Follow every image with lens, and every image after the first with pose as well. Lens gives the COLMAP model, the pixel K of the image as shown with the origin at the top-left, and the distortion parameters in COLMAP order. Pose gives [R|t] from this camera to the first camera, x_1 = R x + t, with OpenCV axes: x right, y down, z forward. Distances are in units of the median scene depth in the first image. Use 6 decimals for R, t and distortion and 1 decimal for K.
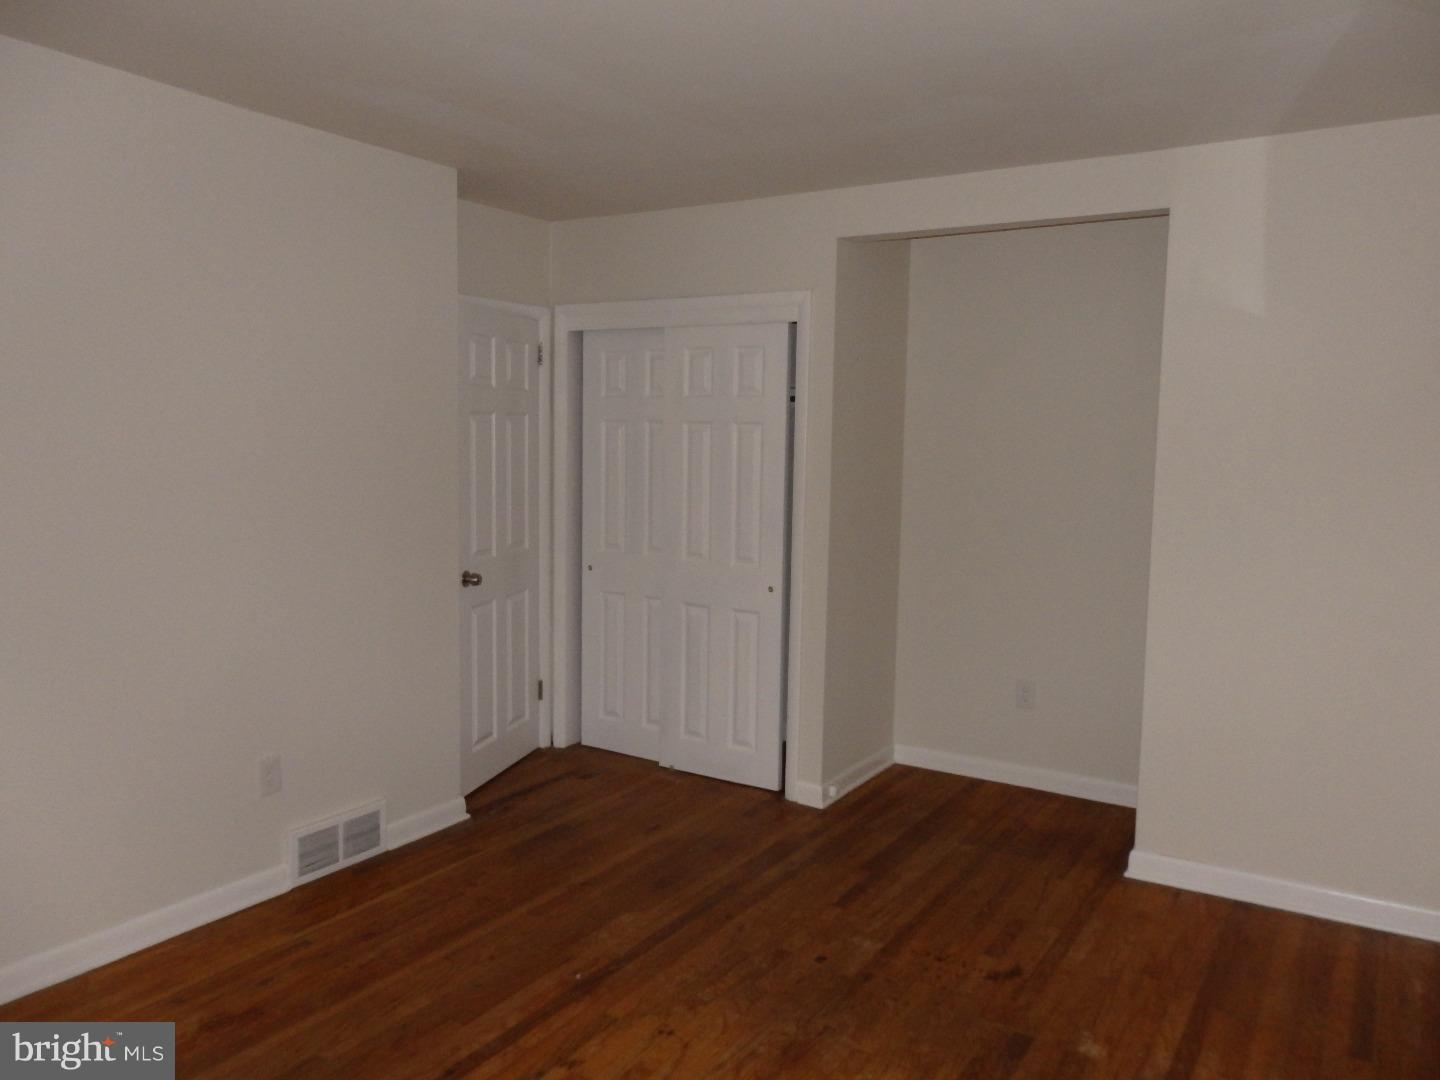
lens RADIAL K [[1066.0, 0, 720.0], [0, 1066.0, 540.0], [0, 0, 1]] dist [0.004754, 0.001583]
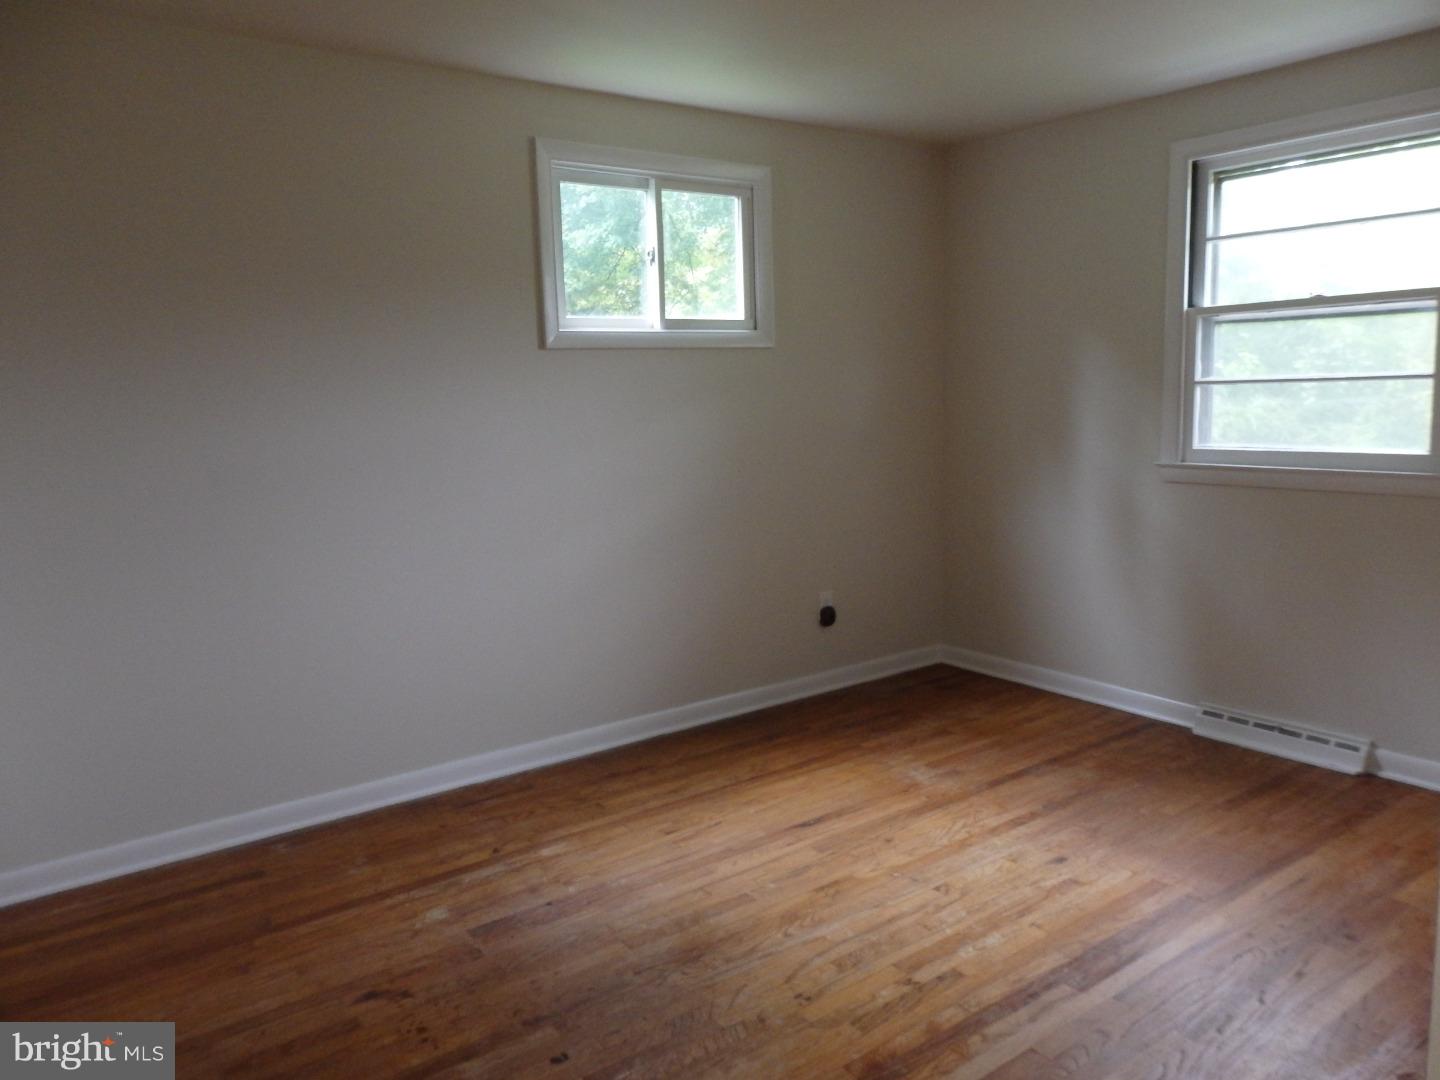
lens RADIAL K [[1066.0, 0, 720.0], [0, 1066.0, 540.0], [0, 0, 1]] dist [0.004754, 0.001583]
pose [[-0.935116, -0.043574, 0.351653, -0.288689], [0.044142, 0.970354, 0.237622, -0.144569], [-0.351582, 0.237727, -0.905470, 1.754123]]
